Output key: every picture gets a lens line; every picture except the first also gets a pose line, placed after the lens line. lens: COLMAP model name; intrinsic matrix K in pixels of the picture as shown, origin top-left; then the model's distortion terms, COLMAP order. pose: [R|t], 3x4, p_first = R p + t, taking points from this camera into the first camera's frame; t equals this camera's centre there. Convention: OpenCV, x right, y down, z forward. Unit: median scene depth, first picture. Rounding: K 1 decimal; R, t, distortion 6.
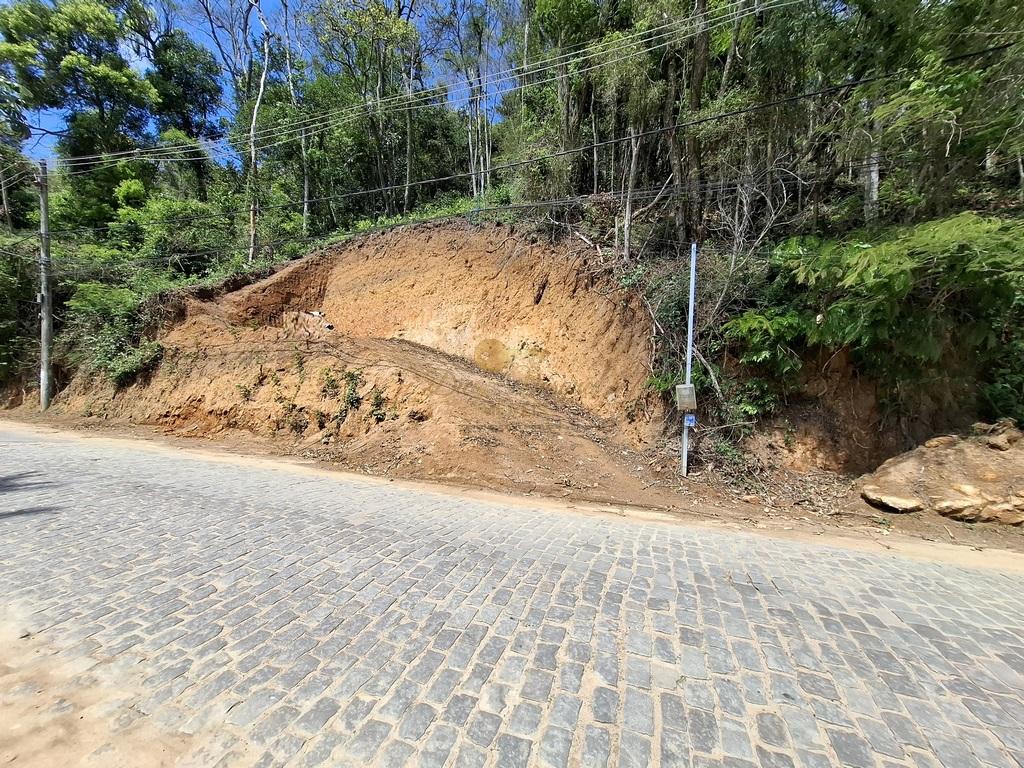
lens RADIAL K [[401.4, 0, 508.0], [0, 401.4, 388.4], [0, 0, 1]] dist [0.020747, -0.015825]
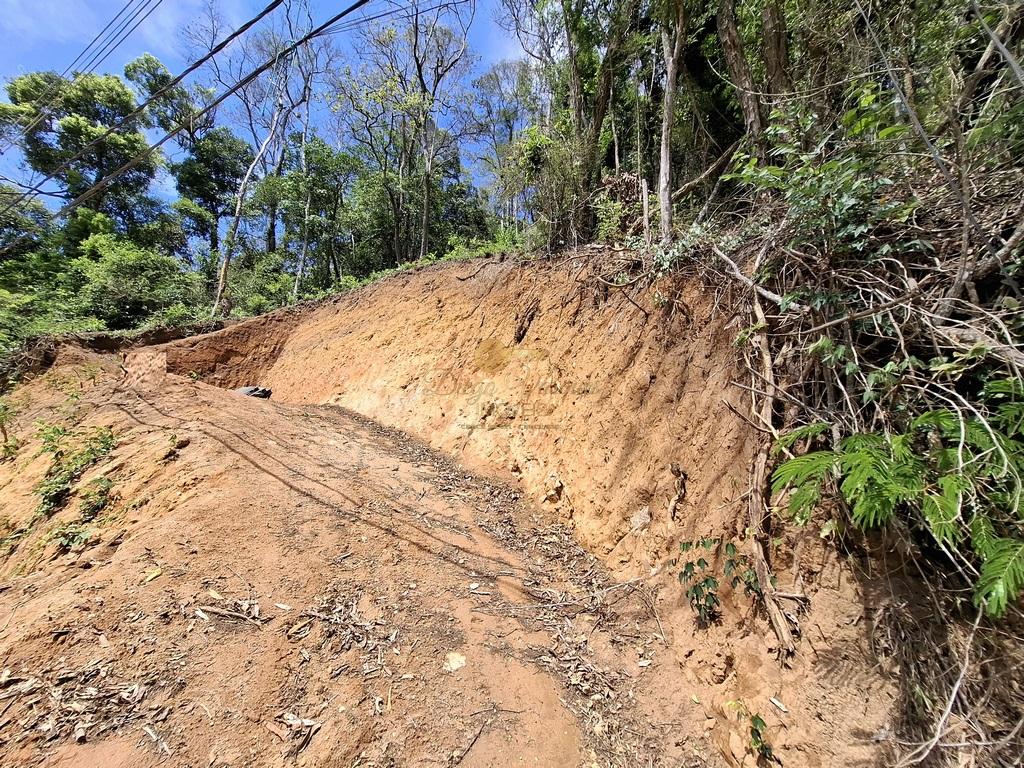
lens RADIAL K [[401.4, 0, 508.0], [0, 401.4, 388.4], [0, 0, 1]] dist [0.020747, -0.015825]
pose [[0.992661, 0.012897, -0.120240, 0.130766], [-0.040913, 0.971481, -0.233561, -0.002480], [0.113799, 0.236766, 0.964879, 0.437658]]
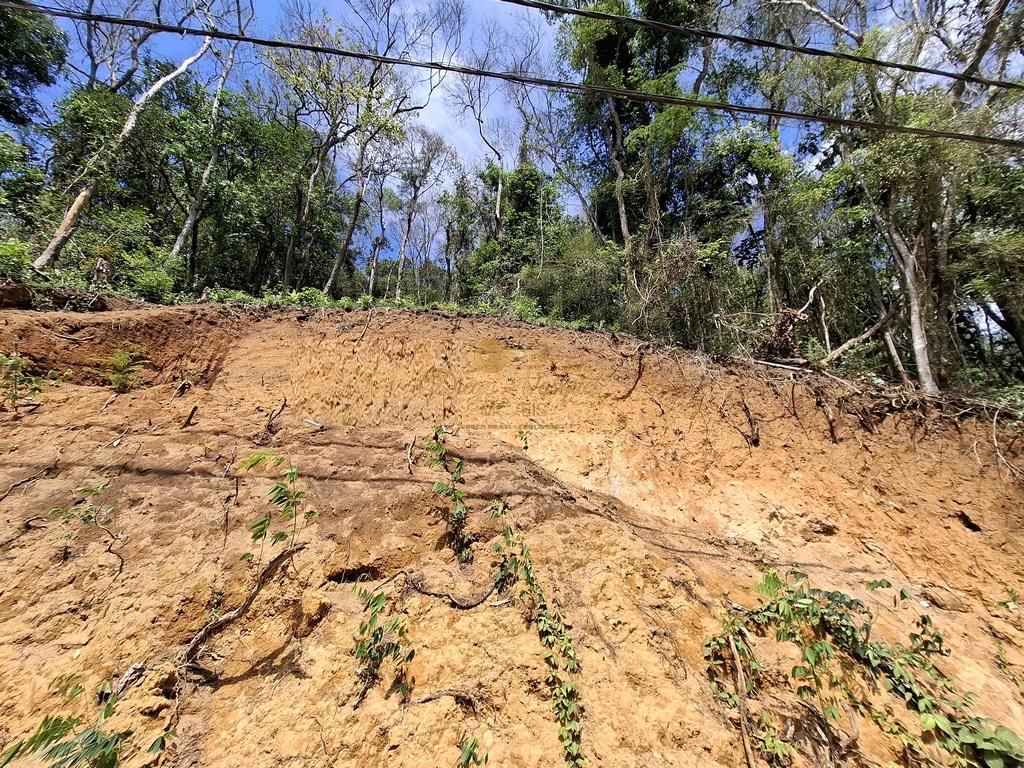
lens RADIAL K [[408.8, 0, 508.0], [0, 408.8, 387.1], [0, 0, 1]] dist [0.001792, 0.000359]
pose [[0.886951, 0.197516, 0.417499, -0.508318], [-0.008106, 0.910463, -0.413511, -0.039978], [-0.461793, 0.363380, 0.809137, 0.661458]]
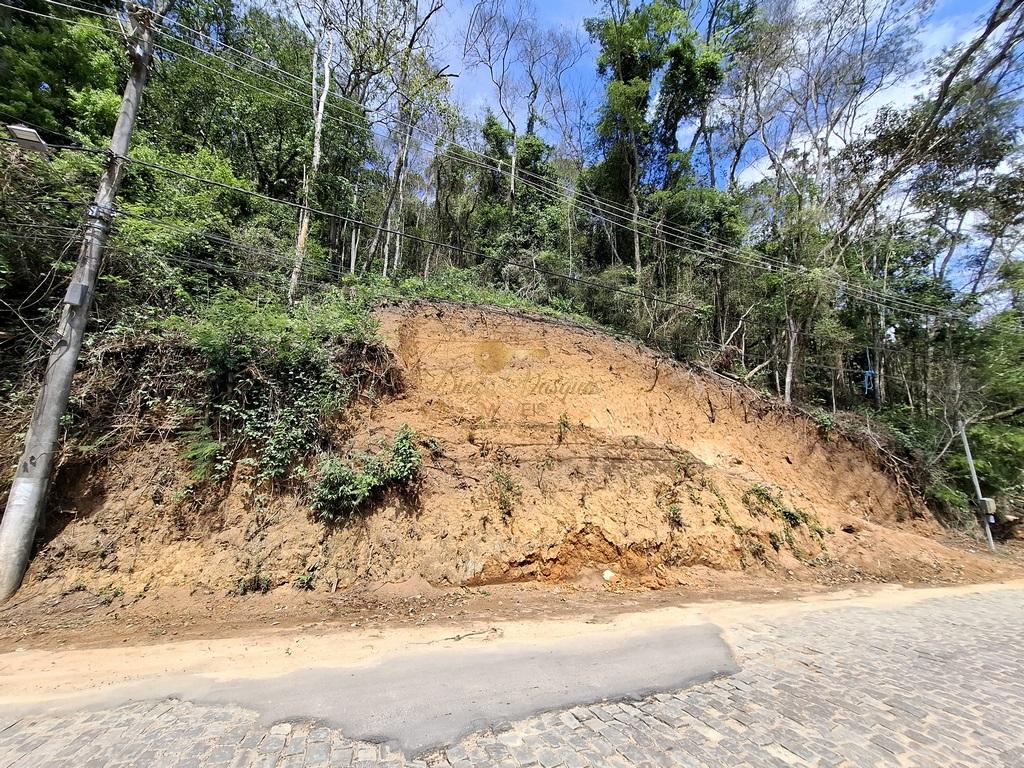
lens RADIAL K [[401.4, 0, 508.0], [0, 401.4, 388.4], [0, 0, 1]] dist [0.020747, -0.015825]
pose [[0.759200, 0.135795, 0.636534, -1.189675], [-0.003919, 0.978929, -0.204165, -0.058494], [-0.650846, 0.152507, 0.743735, 0.484895]]
